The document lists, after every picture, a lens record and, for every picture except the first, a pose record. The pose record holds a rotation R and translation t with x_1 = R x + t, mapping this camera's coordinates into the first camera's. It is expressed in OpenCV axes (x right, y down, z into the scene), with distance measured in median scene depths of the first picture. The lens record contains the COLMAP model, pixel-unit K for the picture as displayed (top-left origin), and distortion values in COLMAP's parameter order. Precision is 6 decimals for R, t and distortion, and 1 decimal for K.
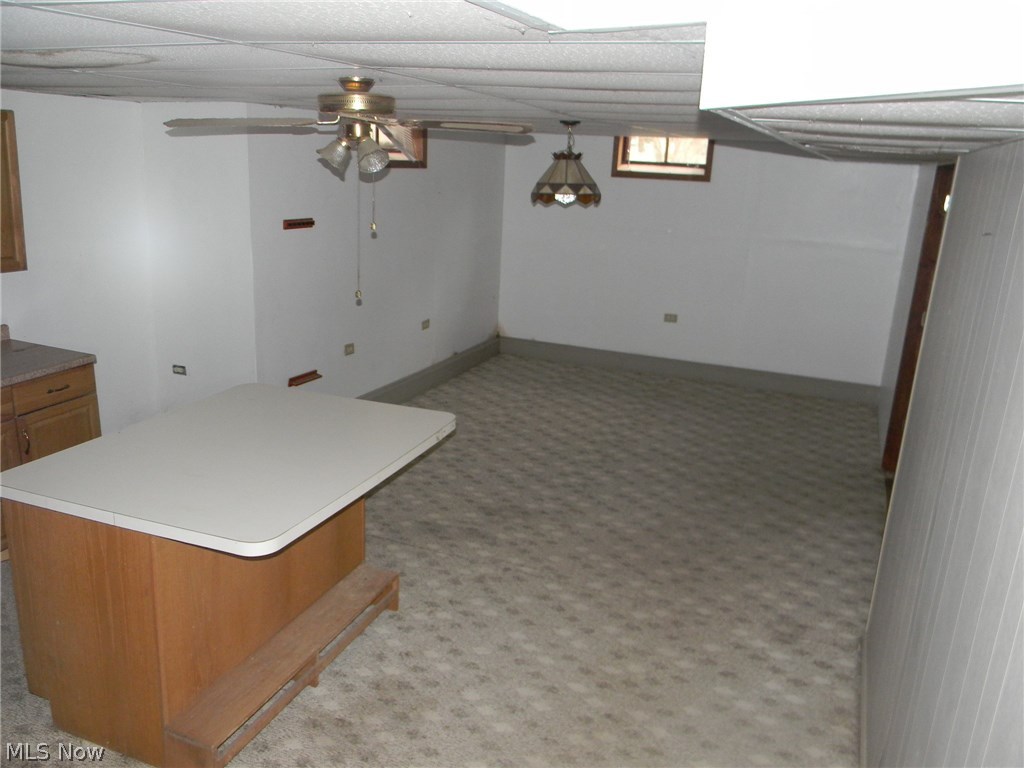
lens RADIAL K [[828.0, 0, 512.0], [0, 828.0, 384.0], [0, 0, 1]] dist [0.046234, 0.001957]
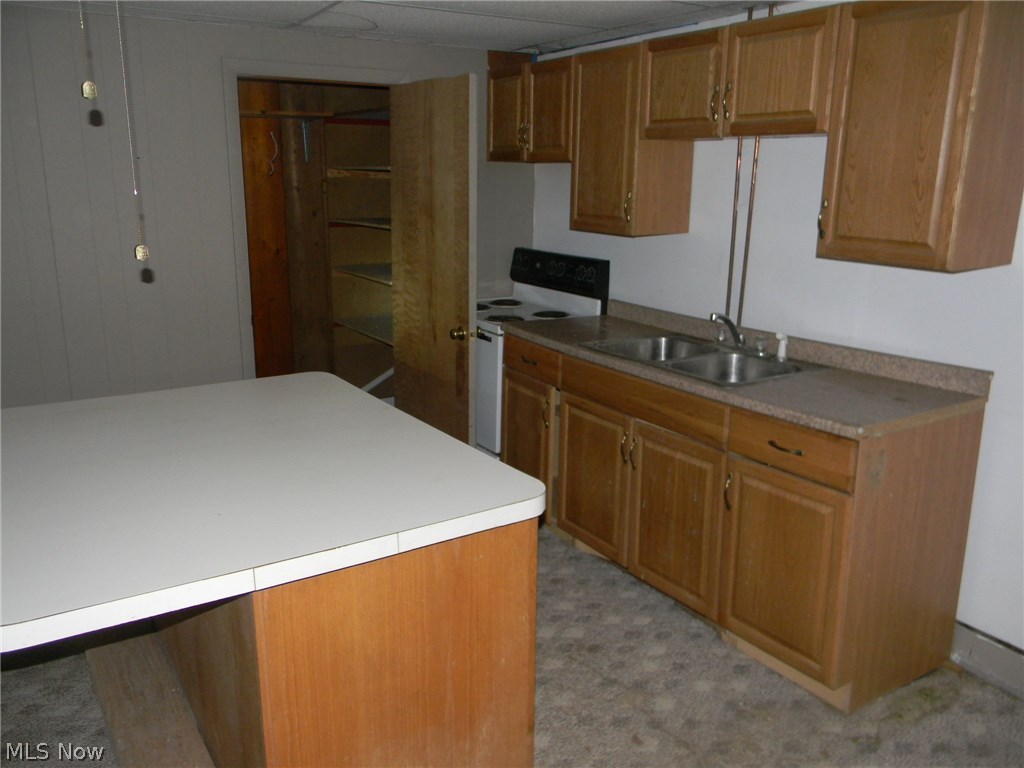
lens RADIAL K [[819.8, 0, 496.8], [0, 819.8, 385.4], [0, 0, 1]] dist [0.005900, -0.001505]
pose [[-0.584246, 0.157739, -0.796100, 0.049446], [-0.250062, 0.898217, 0.361489, -0.190357], [0.772092, 0.410273, -0.485336, 1.060188]]
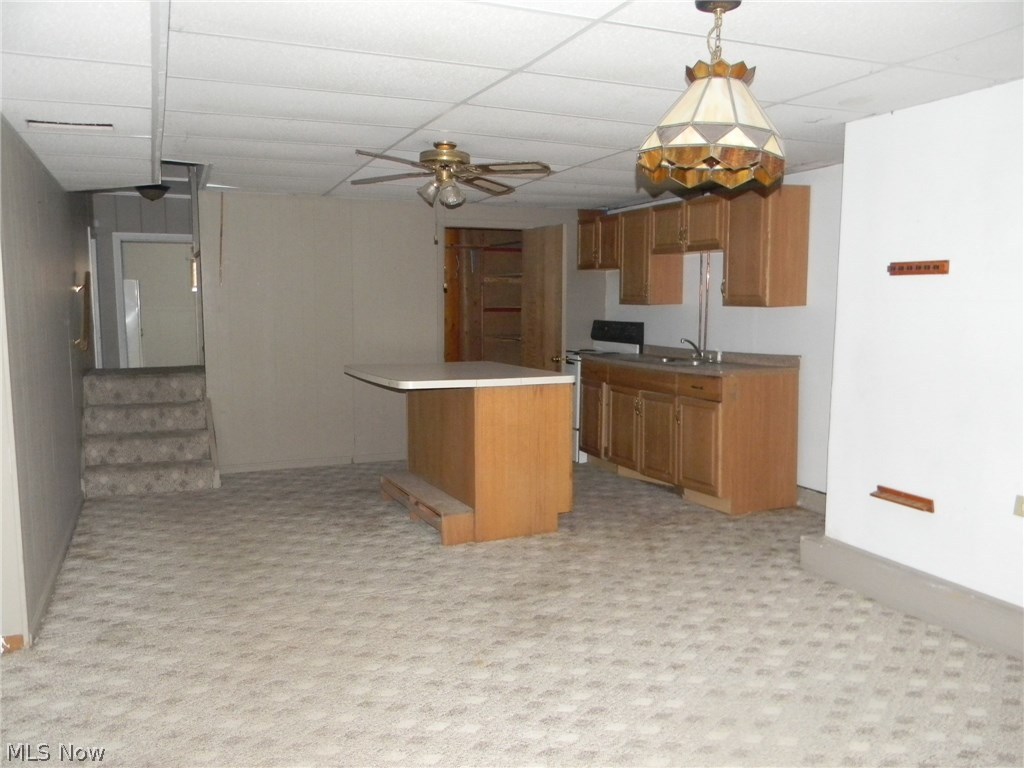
lens RADIAL K [[819.8, 0, 496.8], [0, 819.8, 385.4], [0, 0, 1]] dist [0.005900, -0.001505]
pose [[-0.702240, 0.029900, -0.711312, 0.590495], [-0.220998, 0.940607, 0.257718, -0.252587], [0.676771, 0.338178, -0.653924, 1.567878]]
